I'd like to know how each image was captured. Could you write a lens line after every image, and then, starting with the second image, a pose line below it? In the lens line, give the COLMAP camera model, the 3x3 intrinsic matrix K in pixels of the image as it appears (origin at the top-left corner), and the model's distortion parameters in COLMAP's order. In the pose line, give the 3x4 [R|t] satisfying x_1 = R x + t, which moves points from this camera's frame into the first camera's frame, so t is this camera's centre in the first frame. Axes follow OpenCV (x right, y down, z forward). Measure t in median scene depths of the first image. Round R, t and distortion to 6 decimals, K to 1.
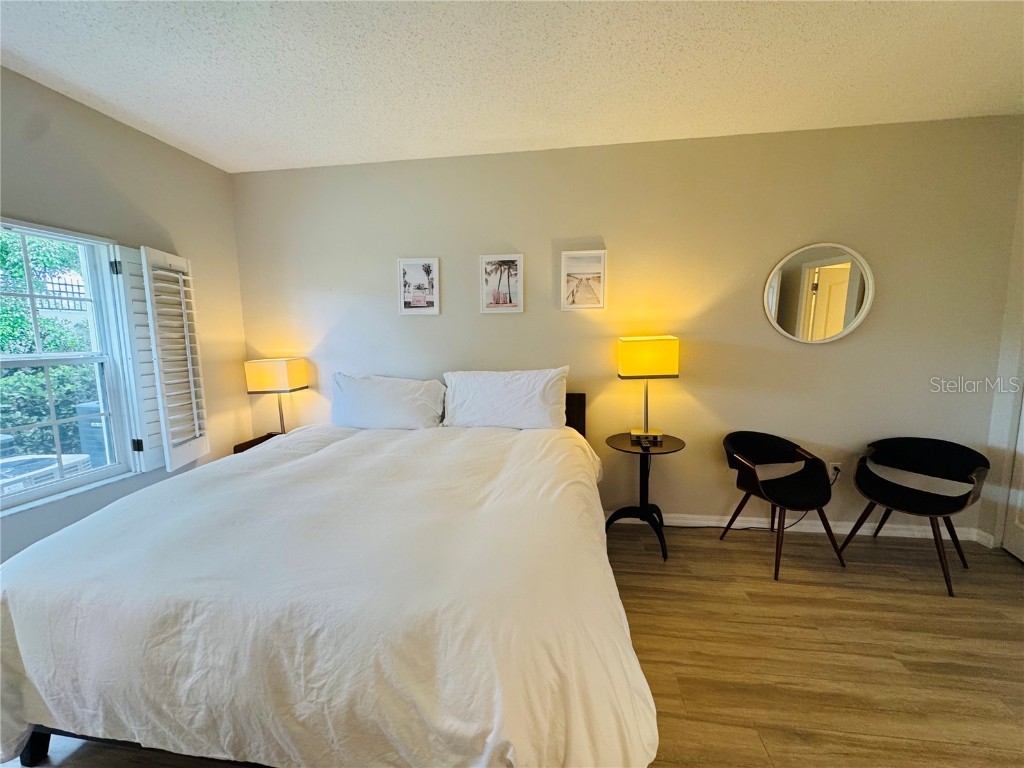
lens RADIAL K [[411.9, 0, 508.7], [0, 411.9, 385.4], [0, 0, 1]] dist [0.003601, 0.000191]
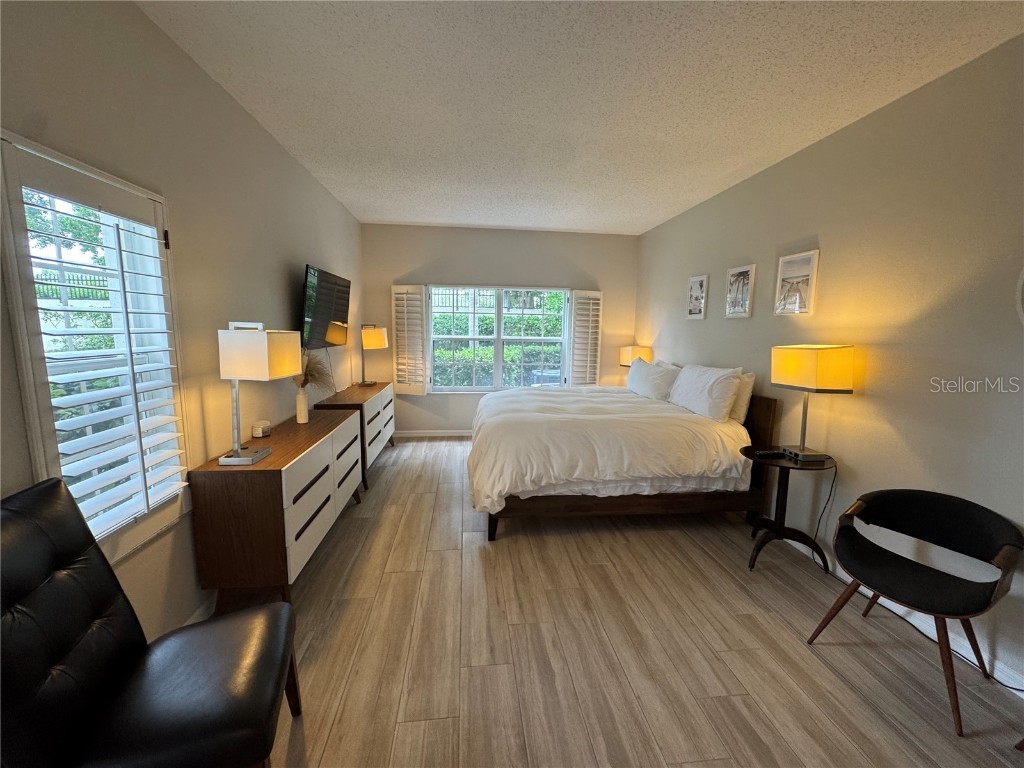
lens RADIAL K [[411.9, 0, 508.1], [0, 411.9, 380.3], [0, 0, 1]] dist [0.003601, 0.000191]
pose [[0.236370, 0.139197, -0.961641, 0.994210], [-0.146707, 0.983453, 0.106293, -0.035629], [0.960524, 0.115955, 0.252880, 0.128178]]
